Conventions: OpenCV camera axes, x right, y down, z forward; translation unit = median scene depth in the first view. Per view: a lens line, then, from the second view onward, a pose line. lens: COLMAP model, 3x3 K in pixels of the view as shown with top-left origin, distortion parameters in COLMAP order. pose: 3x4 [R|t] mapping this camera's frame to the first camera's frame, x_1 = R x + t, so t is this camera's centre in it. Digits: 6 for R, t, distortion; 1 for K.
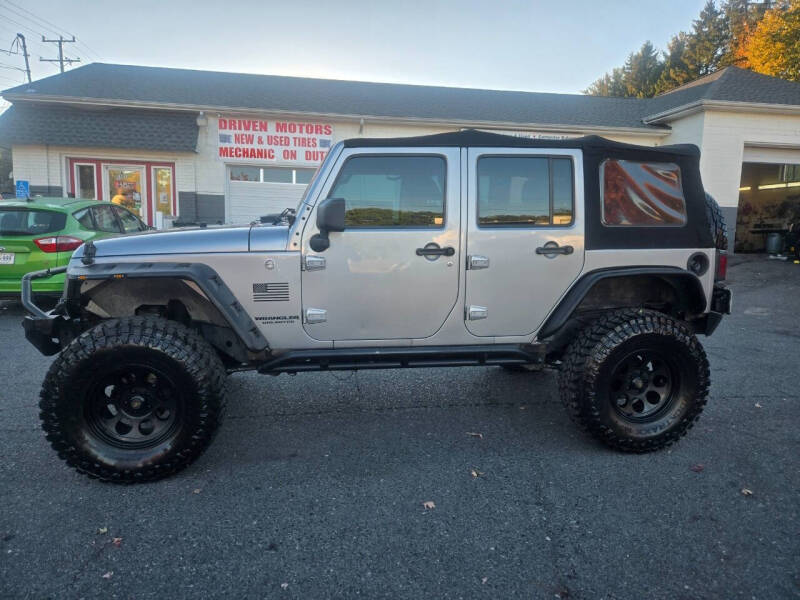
lens RADIAL K [[531.9, 0, 400.0], [0, 531.9, 300.0], [0, 0, 1]] dist [0.058017, -0.047304]
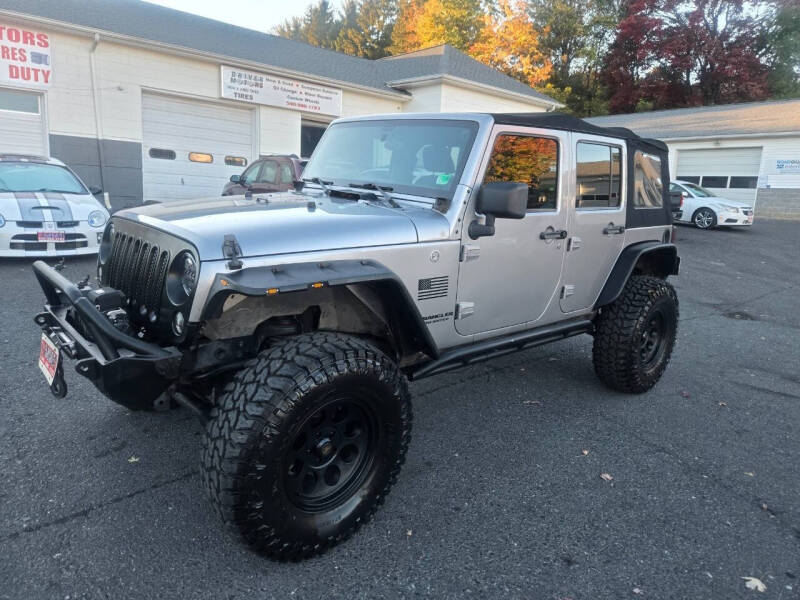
lens RADIAL K [[535.4, 0, 402.8], [0, 535.4, 292.5], [0, 0, 1]] dist [0.051343, -0.037658]
pose [[0.835964, -0.082028, 0.542619, -0.706699], [0.036687, 0.994907, 0.093879, -0.084657], [-0.547556, -0.058572, 0.834717, 0.283224]]
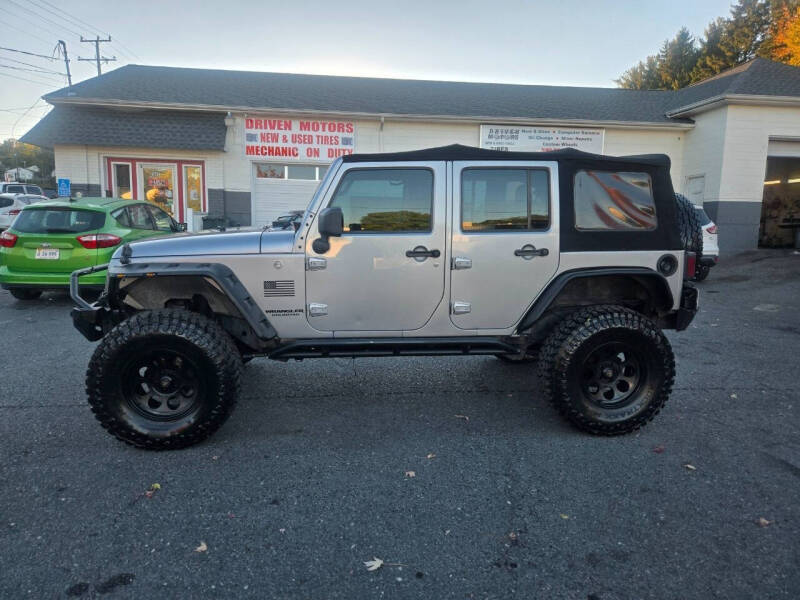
lens RADIAL K [[532.5, 0, 397.3], [0, 532.5, 301.6], [0, 0, 1]] dist [0.058602, -0.048683]
pose [[0.998459, 0.007968, -0.054928, 0.071461], [-0.007077, 0.999841, 0.016386, -0.006825], [0.055050, -0.015972, 0.998356, -0.128382]]
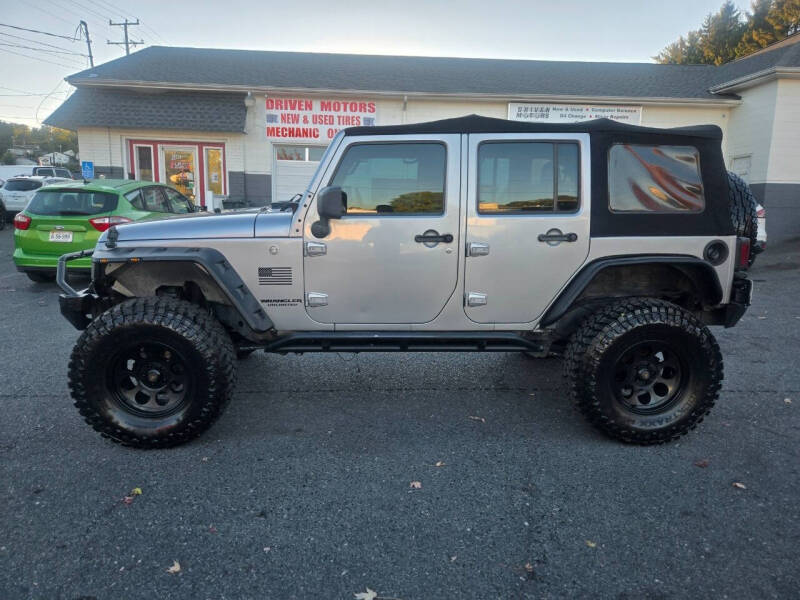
lens RADIAL K [[535.8, 0, 392.1], [0, 535.8, 297.5], [0, 0, 1]] dist [0.058452, -0.045898]
pose [[0.993626, 0.020310, -0.110882, 0.097158], [-0.016224, 0.999160, 0.037627, -0.014799], [0.111554, -0.035588, 0.993121, -0.024643]]
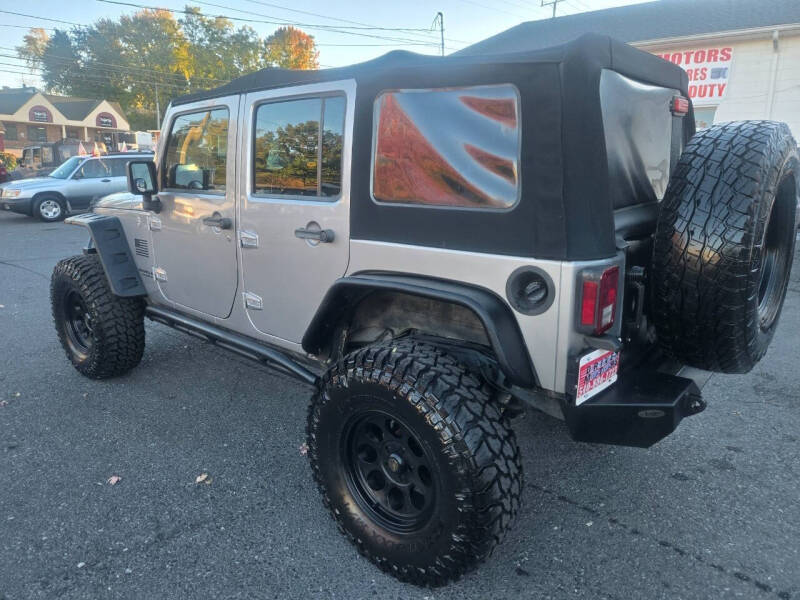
lens RADIAL K [[532.5, 0, 397.3], [0, 532.5, 301.6], [0, 0, 1]] dist [0.058602, -0.048683]
pose [[0.649298, 0.186313, -0.737360, 0.886816], [-0.119248, 0.982477, 0.143242, -0.118474], [0.751127, -0.005078, 0.660138, 0.616424]]
